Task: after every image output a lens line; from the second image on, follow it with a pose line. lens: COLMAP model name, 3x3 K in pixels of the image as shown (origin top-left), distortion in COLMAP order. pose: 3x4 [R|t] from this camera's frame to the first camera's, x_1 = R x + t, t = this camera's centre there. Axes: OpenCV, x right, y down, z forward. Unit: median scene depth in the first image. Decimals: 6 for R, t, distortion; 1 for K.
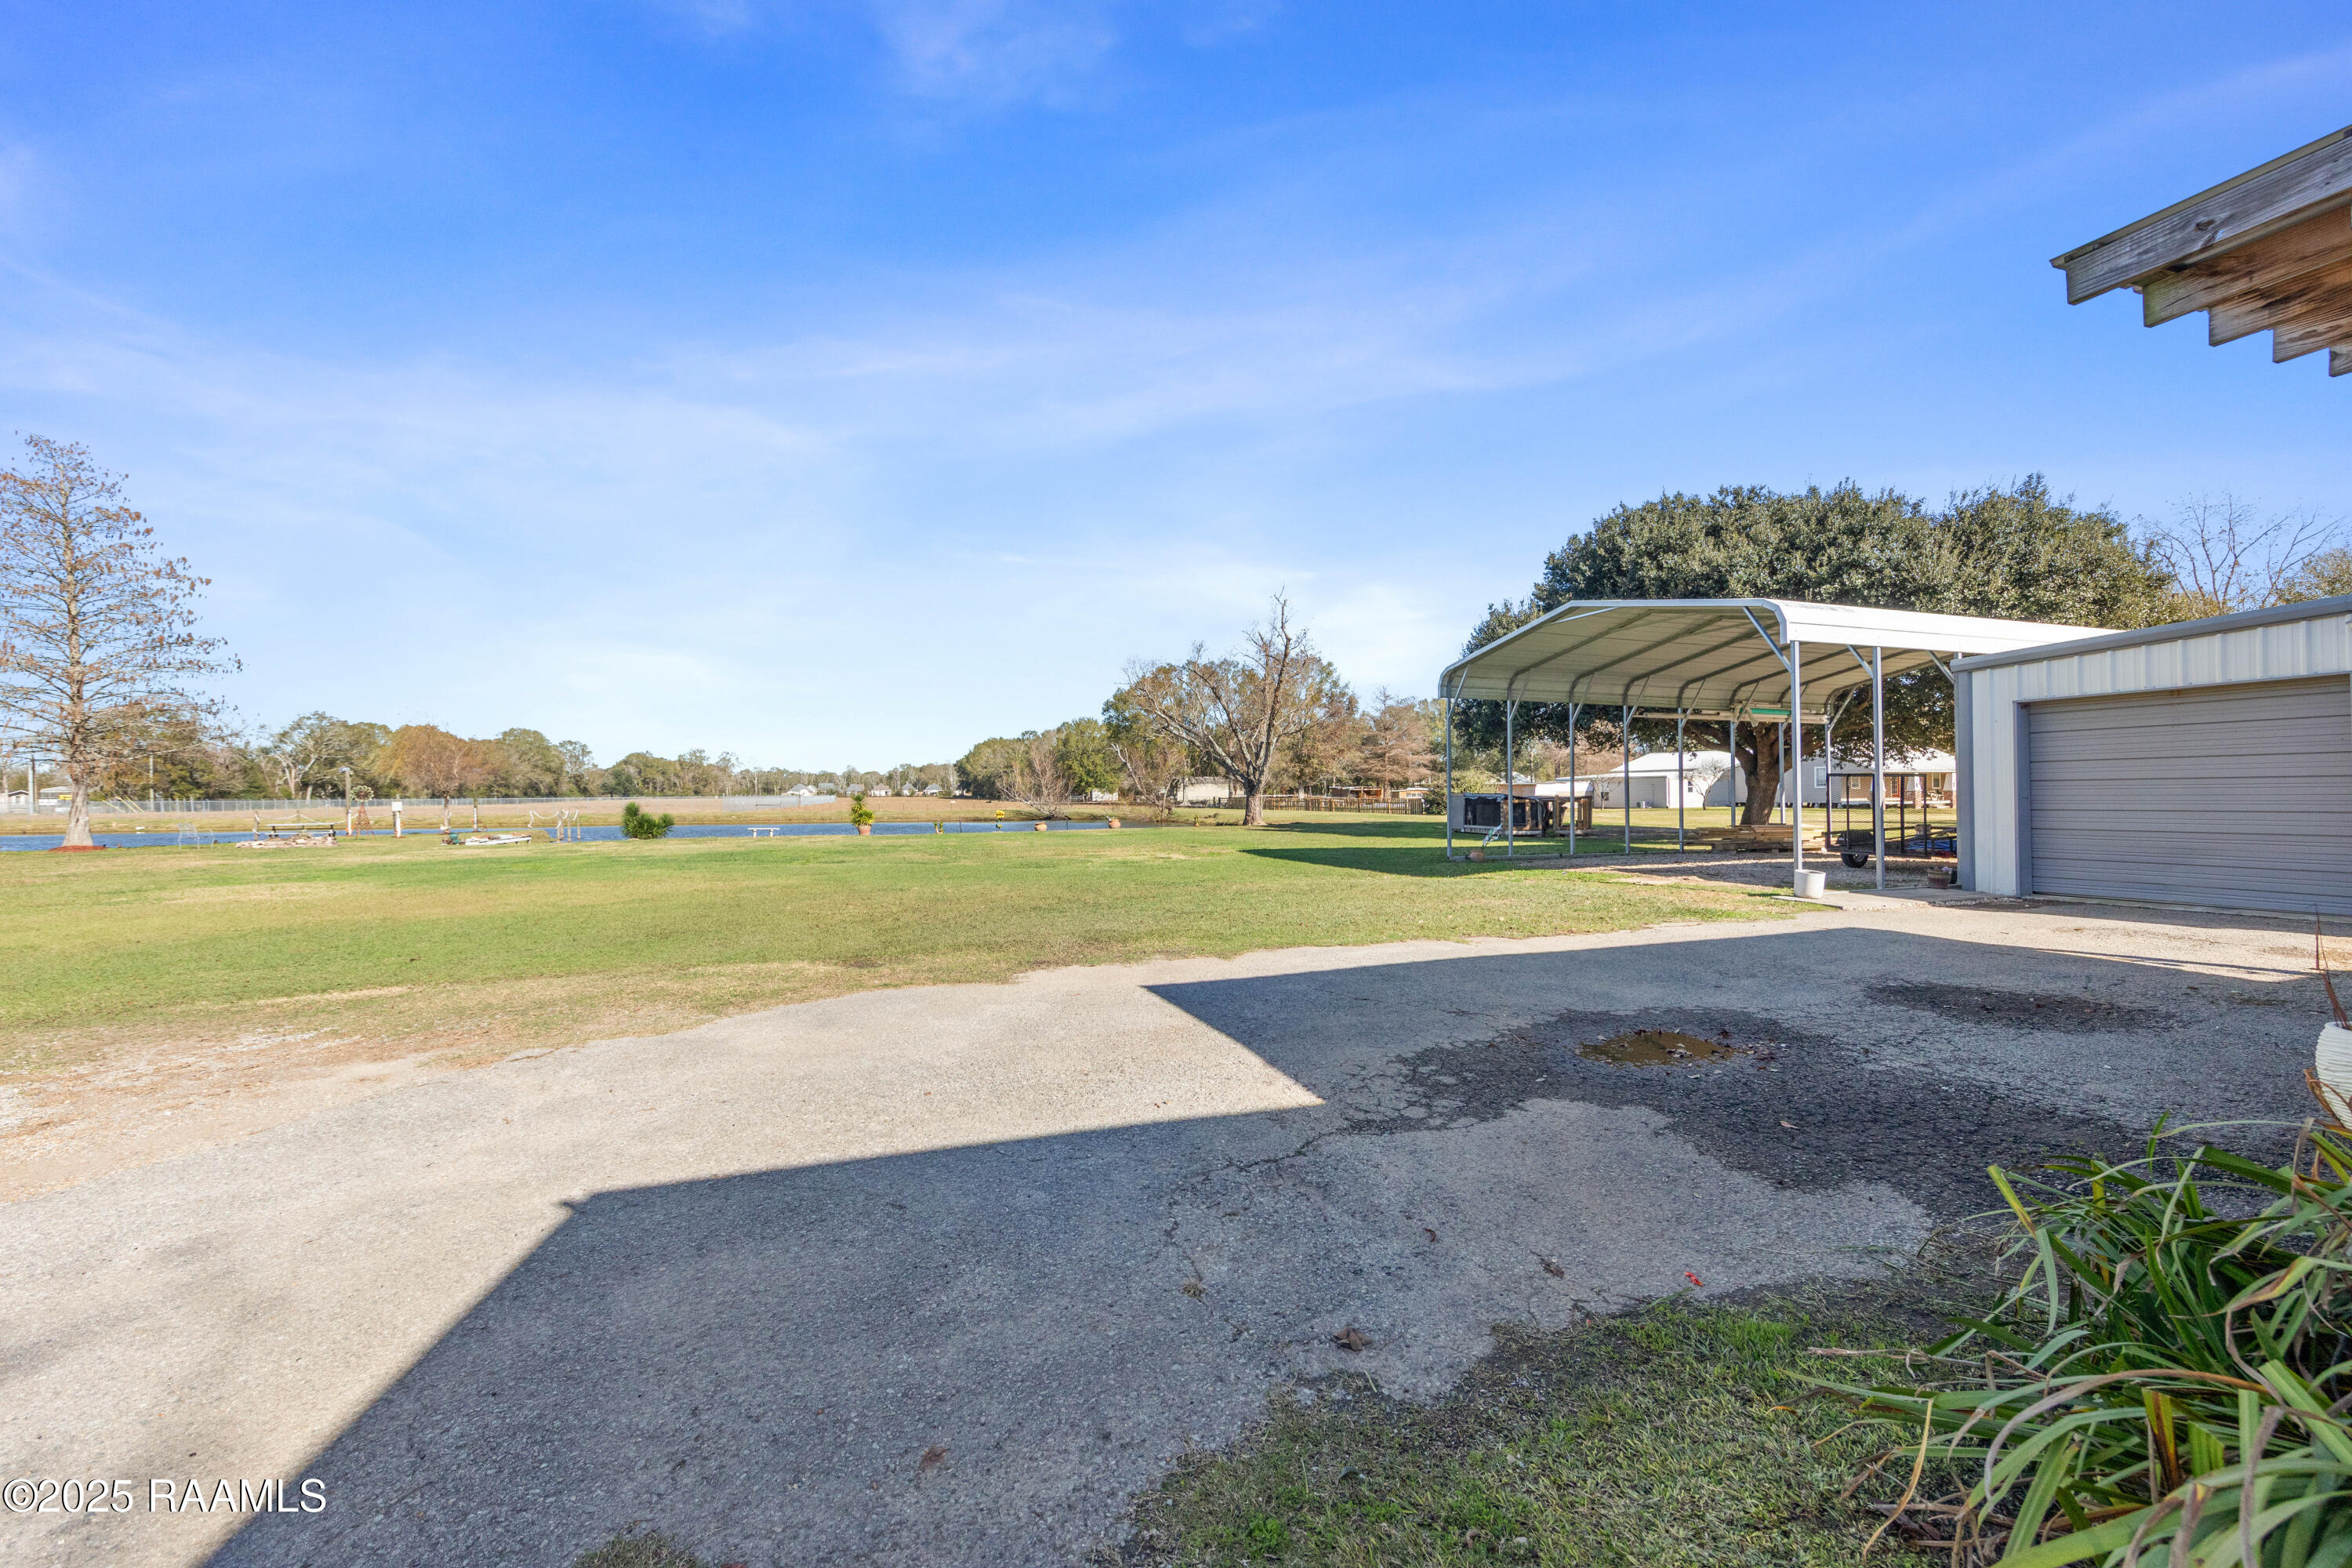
lens RADIAL K [[945.3, 0, 1189.2], [0, 945.3, 795.4], [0, 0, 1]] dist [0.001553, 0.001312]
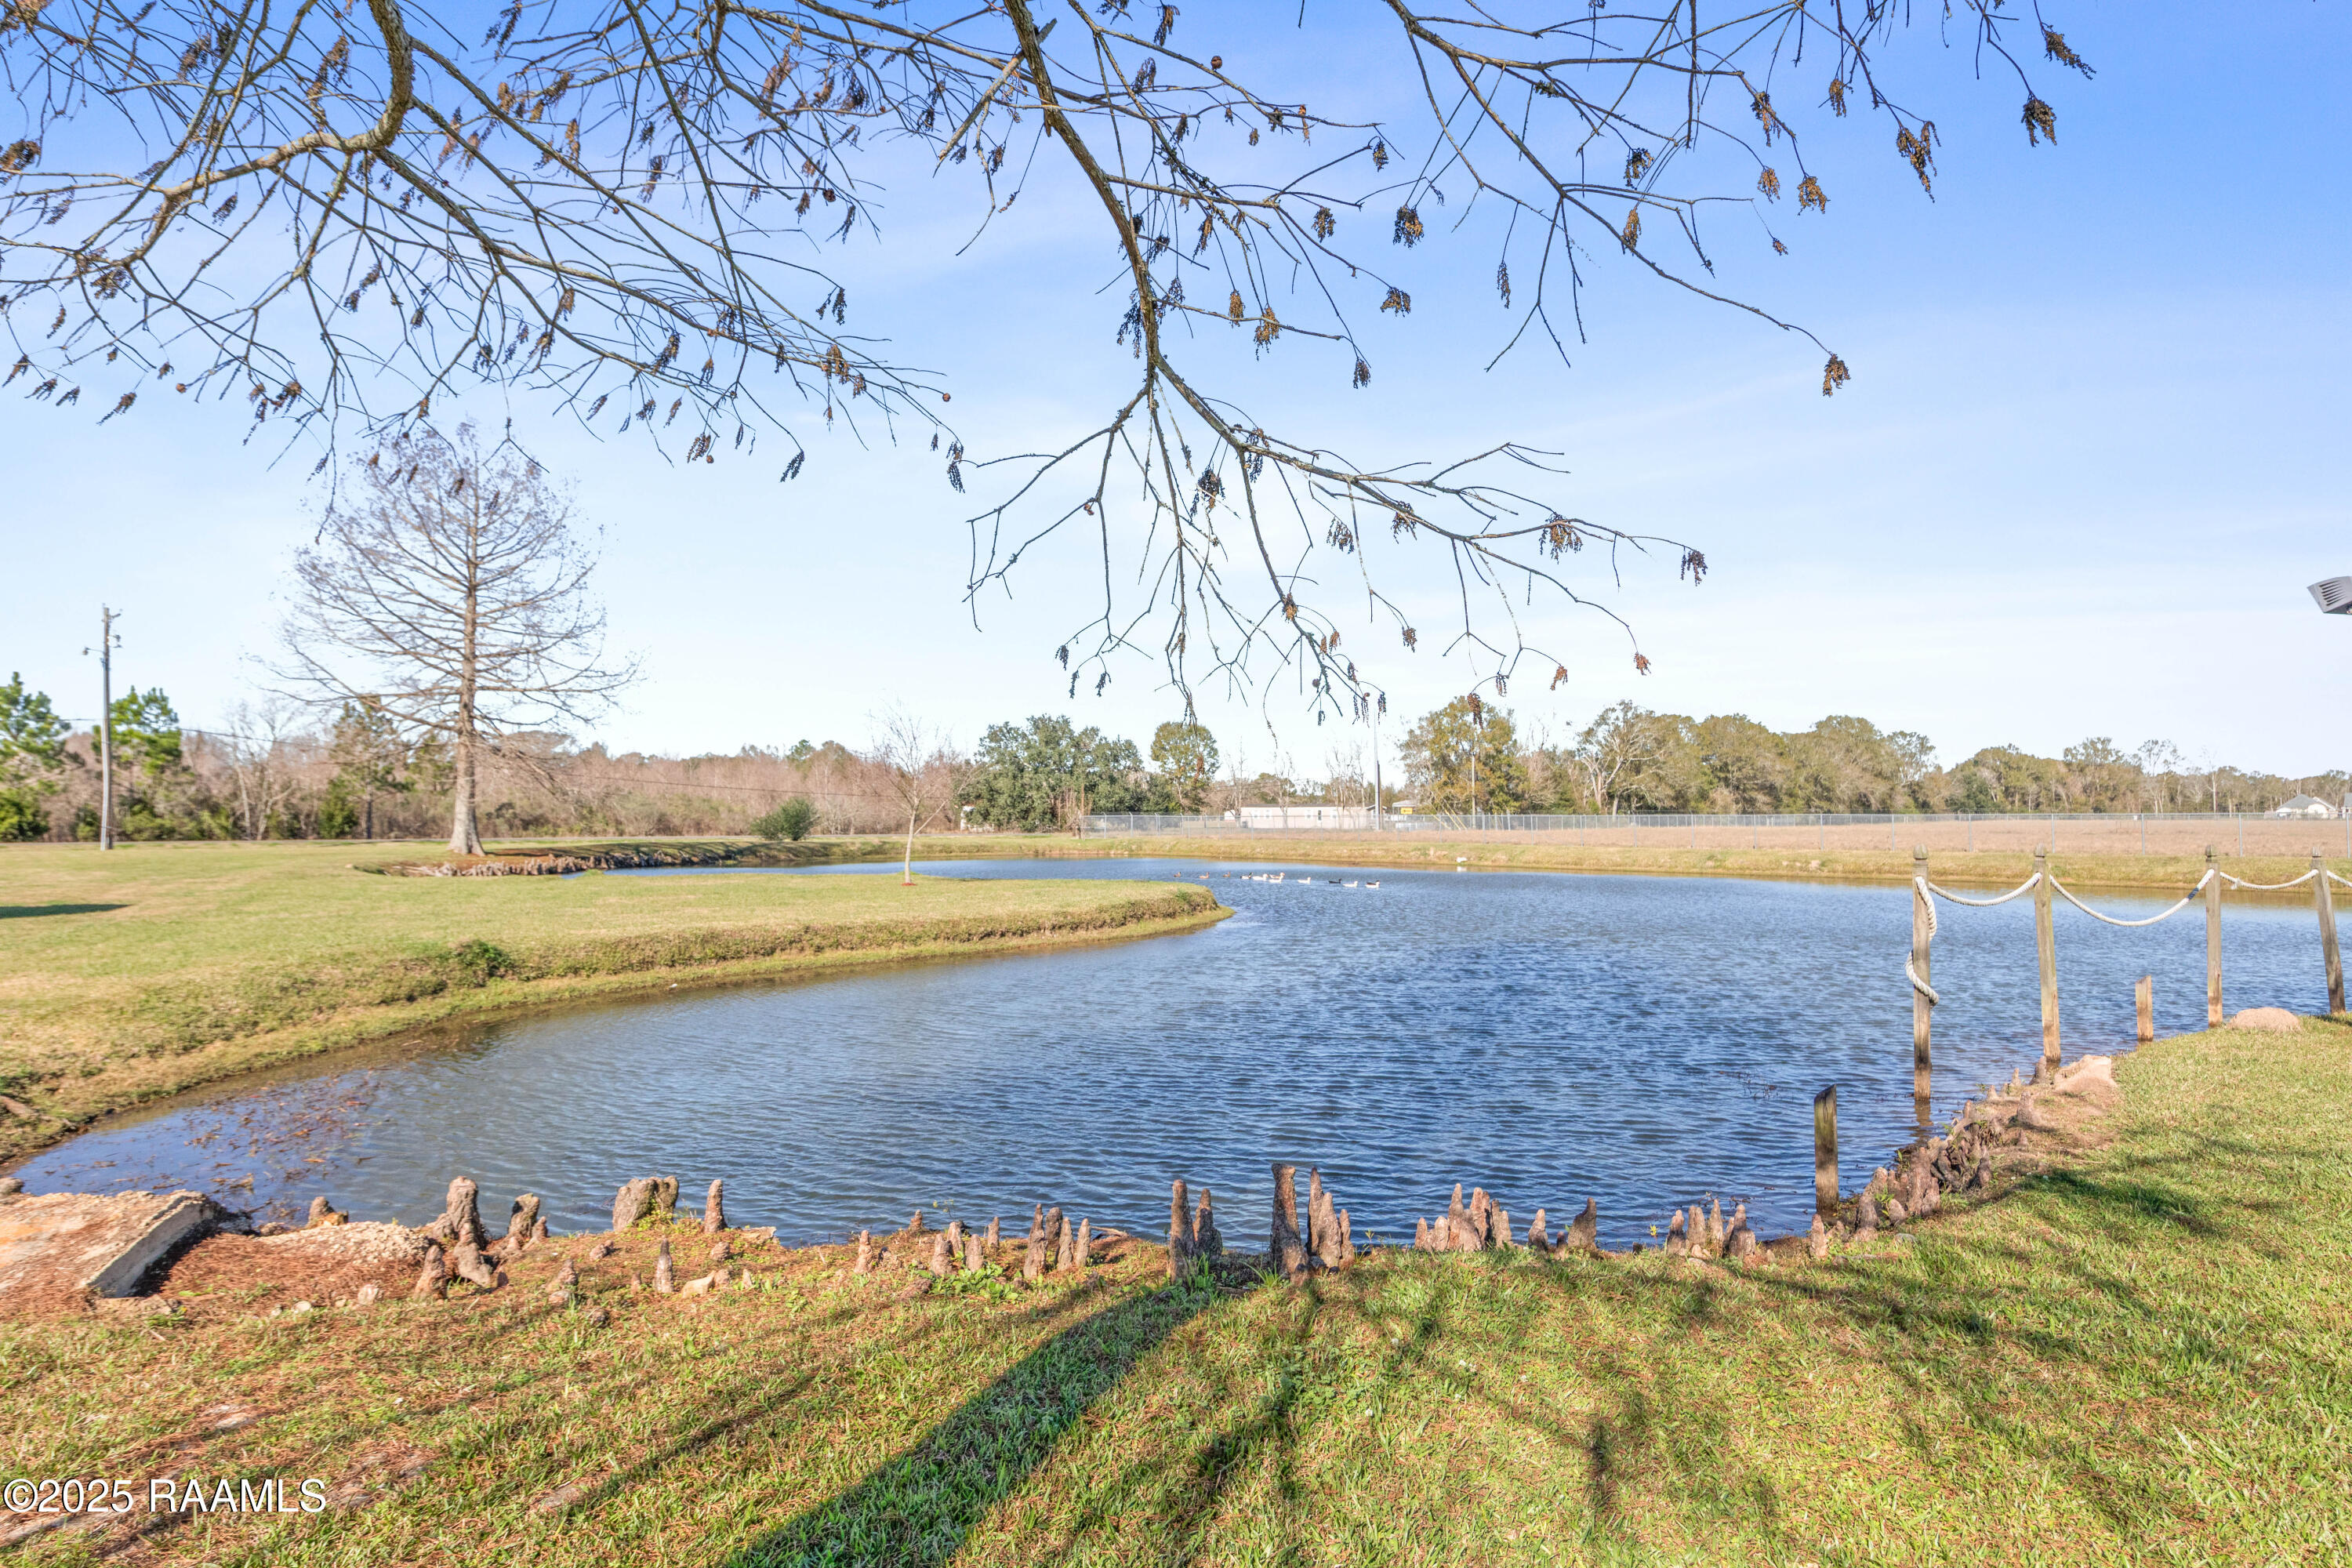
lens RADIAL K [[1354.3, 0, 1177.1], [0, 1354.3, 795.1], [0, 0, 1]] dist [0.037029, -0.006256]
pose [[0.504440, -0.006660, -0.863421, -0.108081], [-0.005405, 0.999926, -0.010870, 0.000795], [0.863430, 0.010151, 0.504367, 0.096711]]
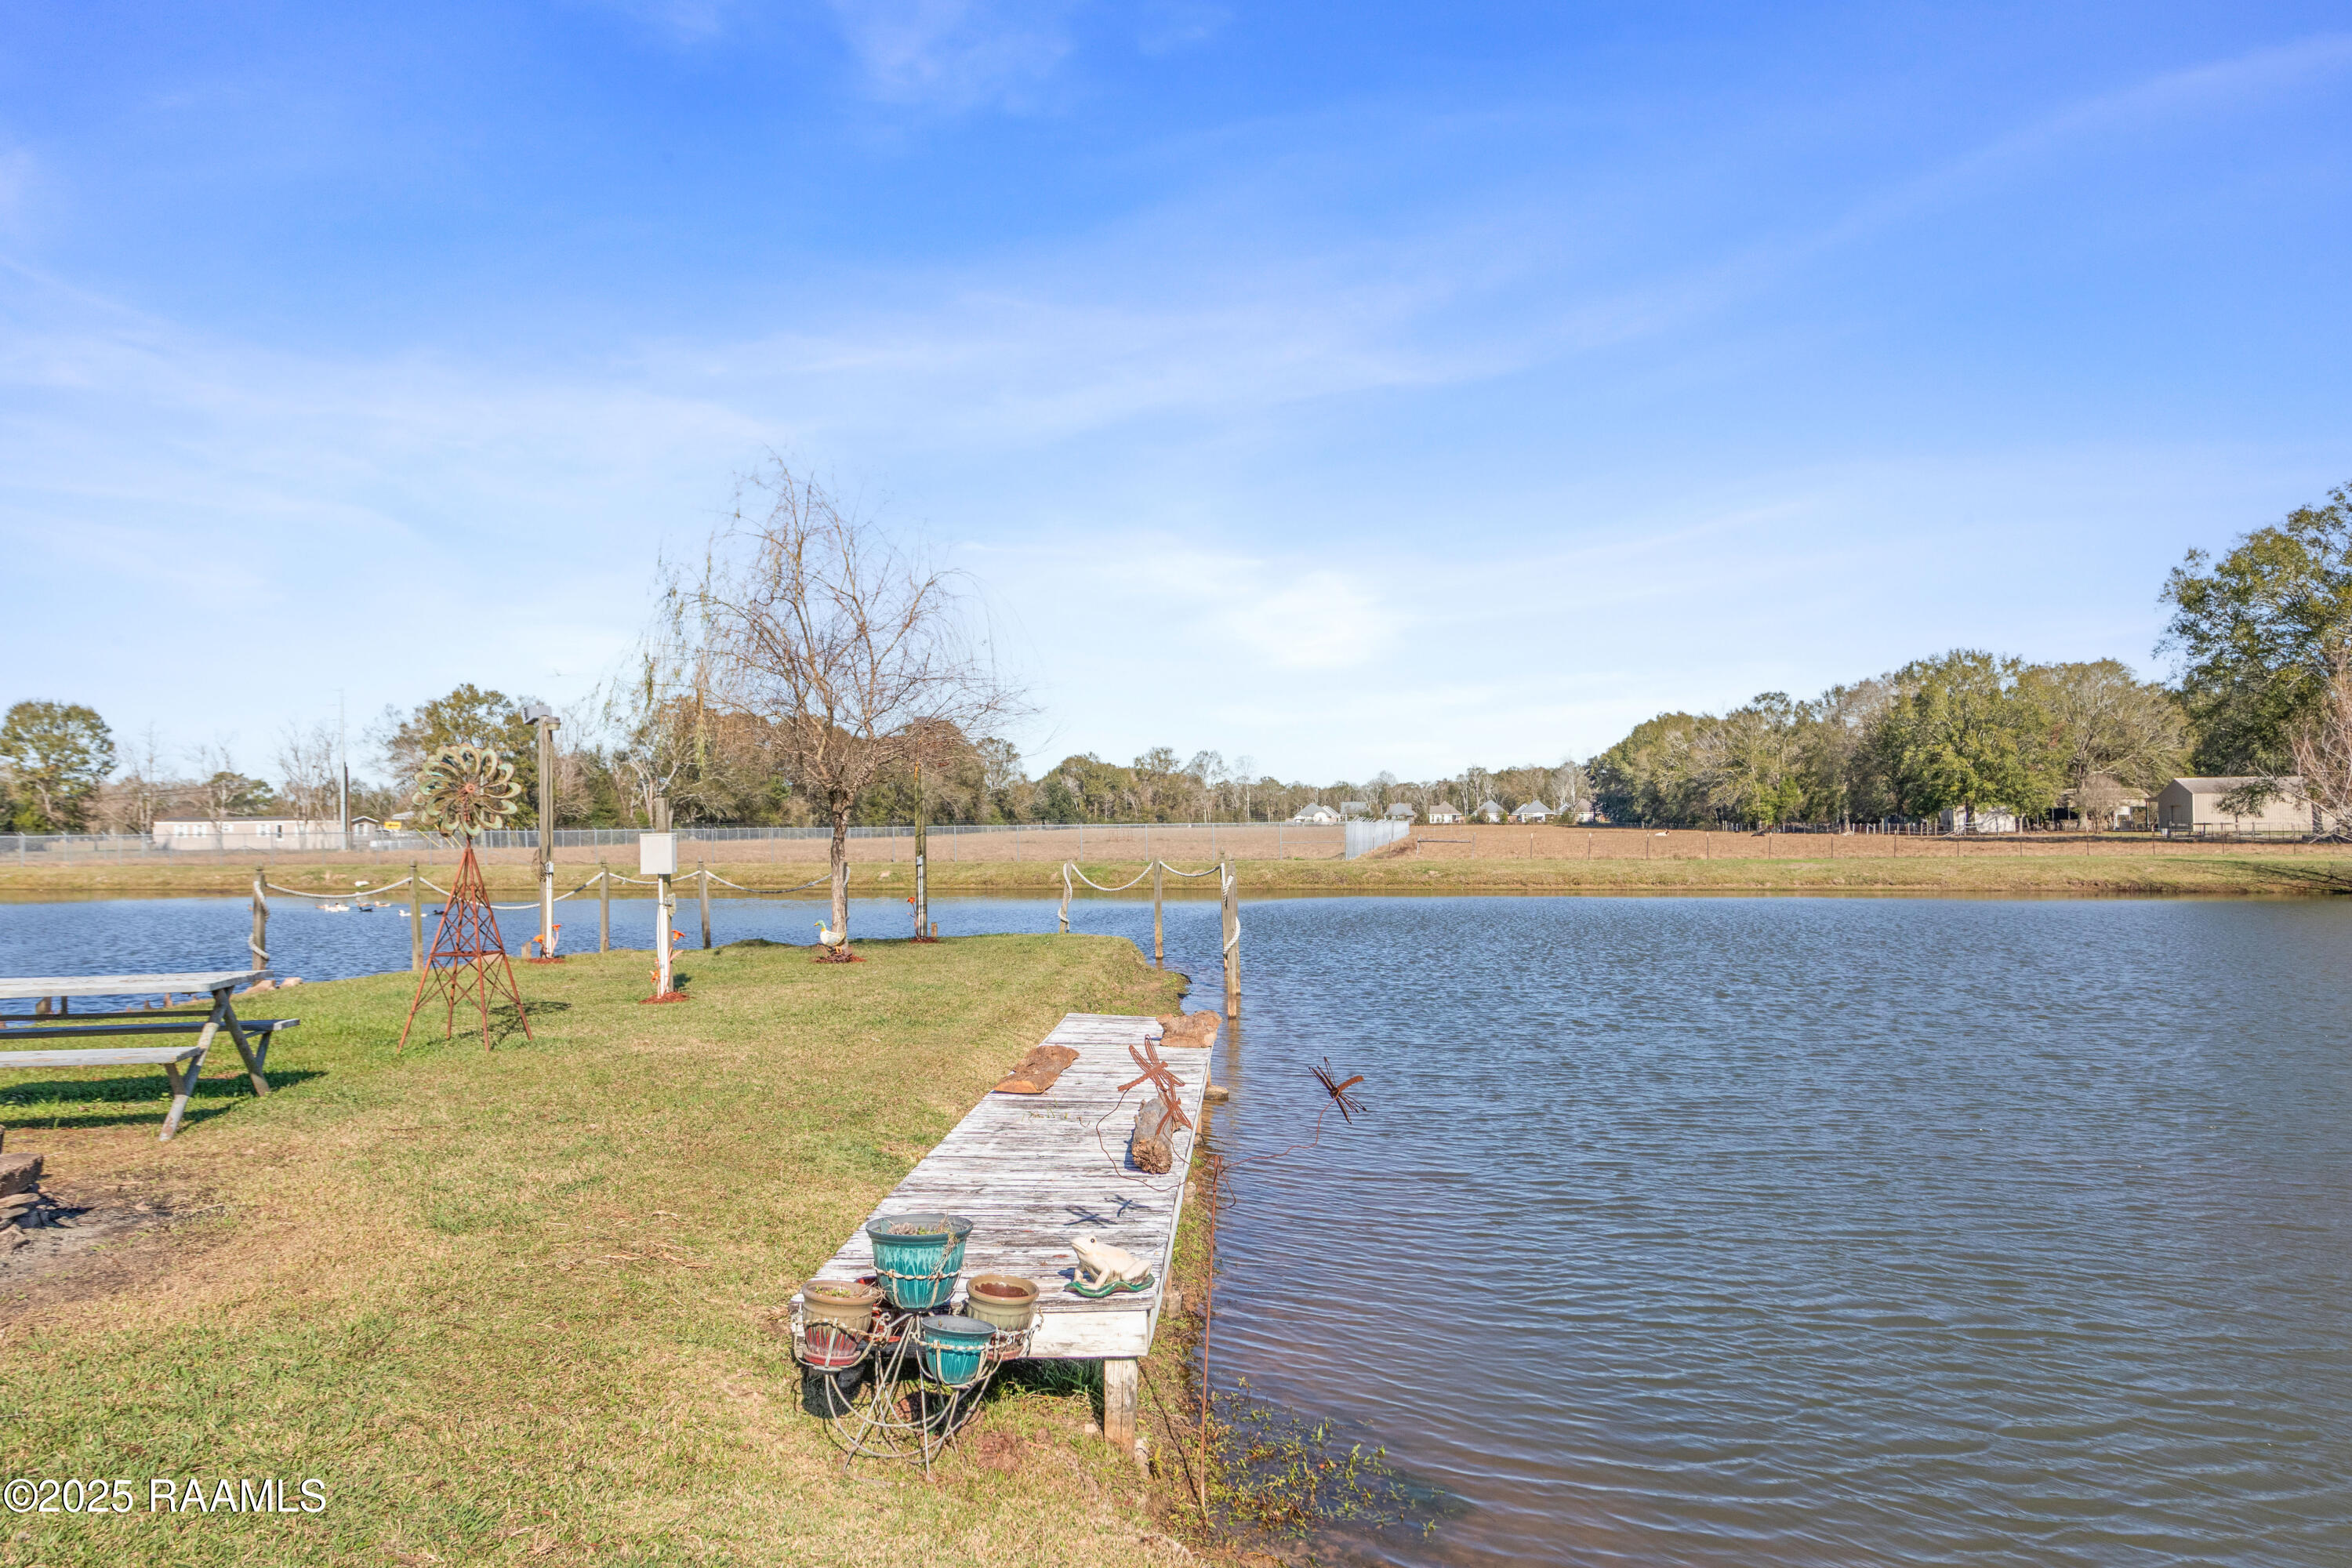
lens RADIAL K [[1617.9, 0, 1231.5], [0, 1617.9, 786.7], [0, 0, 1]] dist [-0.005766, 0.007231]
pose [[0.911682, -0.011086, -0.410746, -0.073088], [0.002143, 0.999751, -0.022224, 0.000483], [0.410890, 0.019381, 0.911479, 0.088593]]
